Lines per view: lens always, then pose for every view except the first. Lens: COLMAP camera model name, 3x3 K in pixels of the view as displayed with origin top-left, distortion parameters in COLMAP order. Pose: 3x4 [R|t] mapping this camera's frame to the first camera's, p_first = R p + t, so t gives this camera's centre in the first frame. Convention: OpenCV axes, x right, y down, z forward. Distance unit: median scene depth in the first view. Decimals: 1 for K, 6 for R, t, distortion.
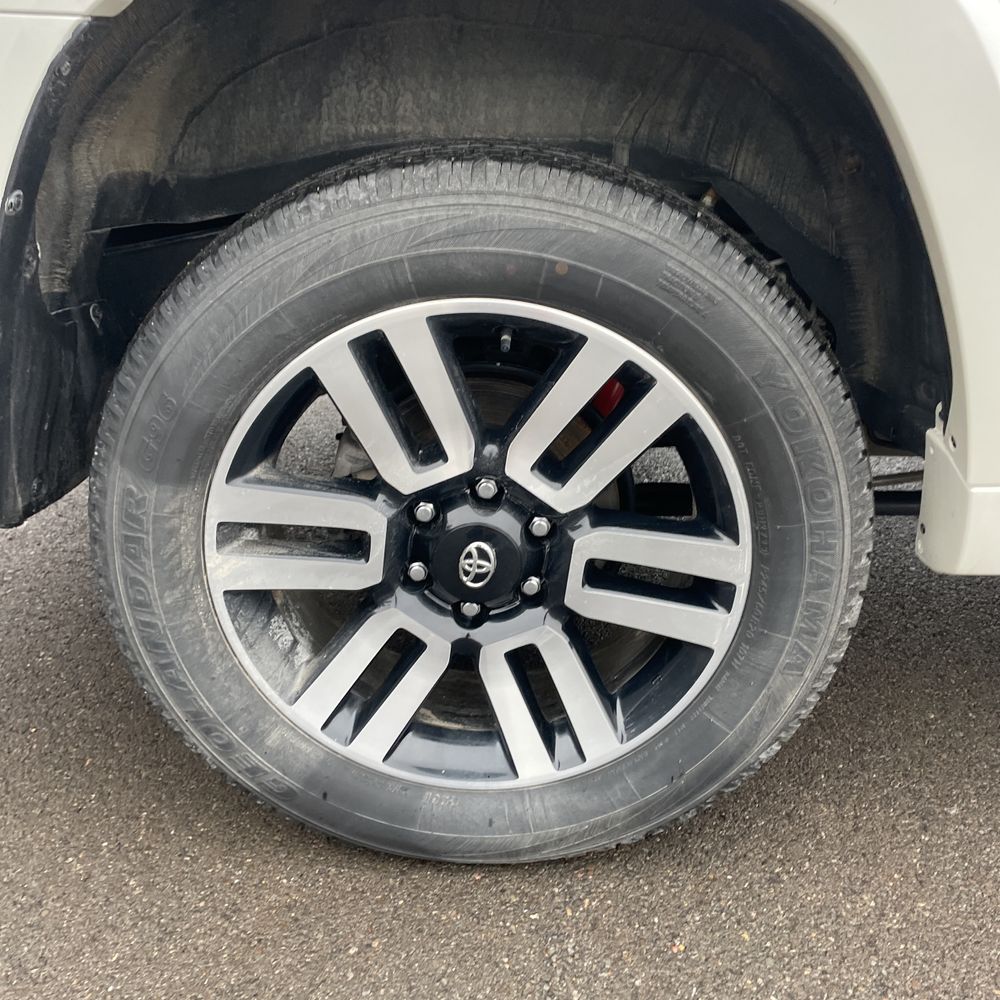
lens RADIAL K [[1025.8, 0, 499.8], [0, 1025.8, 463.5], [0, 0, 1]] dist [0.073147, -0.012470]
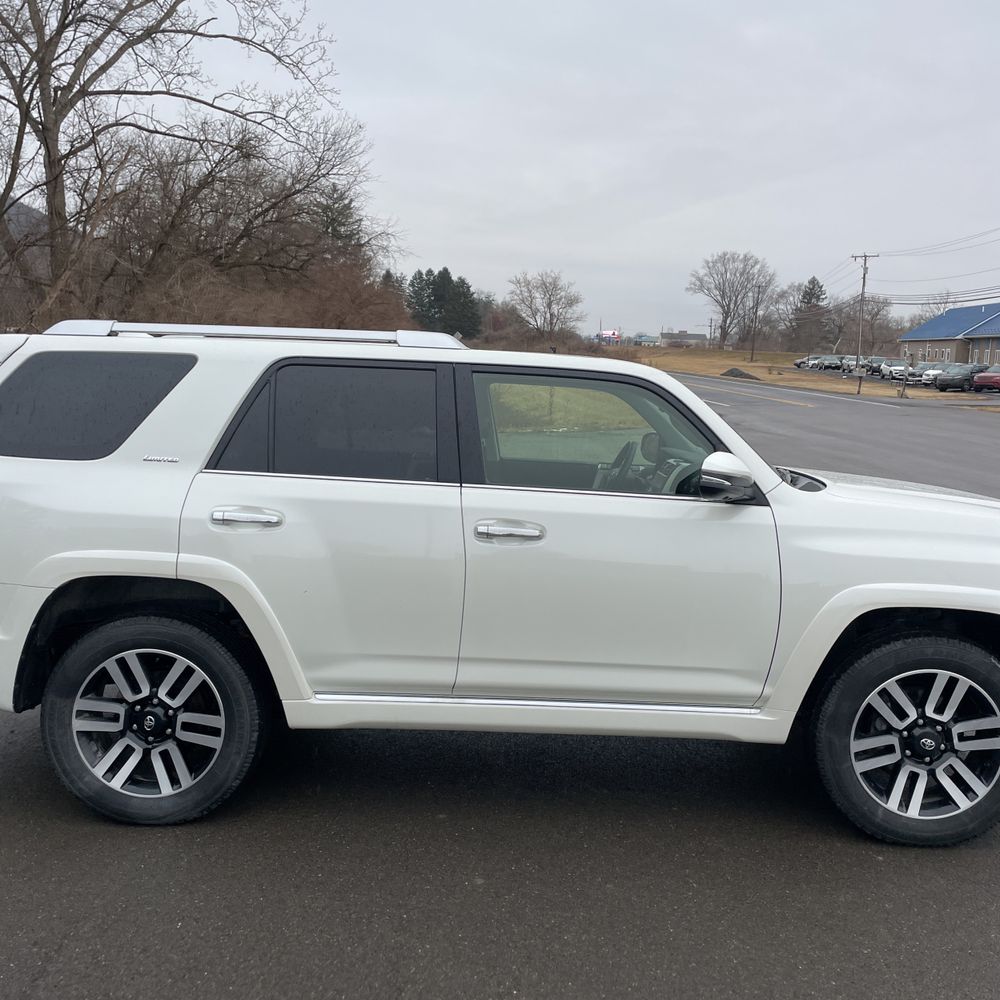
lens RADIAL K [[987.1, 0, 515.7], [0, 987.1, 479.1], [0, 0, 1]] dist [0.095742, -0.124362]
pose [[0.999495, 0.016949, 0.026885, 1.137119], [-0.008489, 0.957566, -0.288090, 0.275820], [-0.030627, 0.287716, 0.957226, -2.600113]]
